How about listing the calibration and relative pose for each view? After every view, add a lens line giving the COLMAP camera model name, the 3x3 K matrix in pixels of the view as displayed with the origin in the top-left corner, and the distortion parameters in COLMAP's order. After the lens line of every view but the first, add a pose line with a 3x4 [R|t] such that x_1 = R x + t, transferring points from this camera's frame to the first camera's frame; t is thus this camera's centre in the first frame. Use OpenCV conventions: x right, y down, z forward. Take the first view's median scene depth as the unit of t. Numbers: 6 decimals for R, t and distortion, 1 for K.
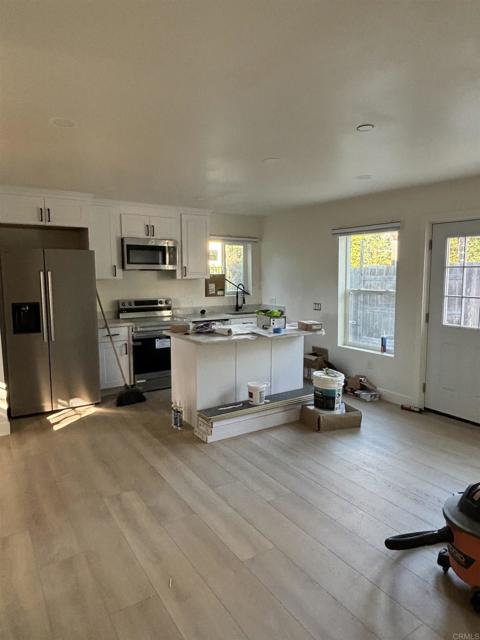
lens RADIAL K [[411.3, 0, 240.0], [0, 411.3, 320.0], [0, 0, 1]] dist [-0.003093, -0.000702]
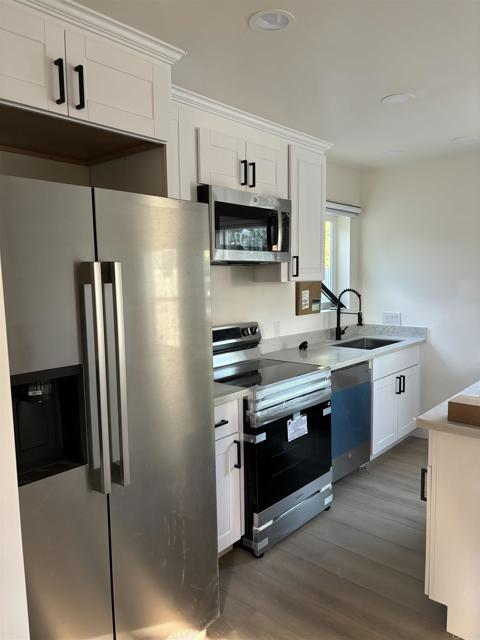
lens RADIAL K [[487.9, 0, 240.3], [0, 487.9, 316.5], [0, 0, 1]] dist [0.070830, -0.092892]
pose [[0.961976, -0.044183, 0.269538, -0.320391], [0.053149, 0.998247, -0.026054, -0.042926], [-0.267915, 0.039389, 0.962637, 0.423728]]
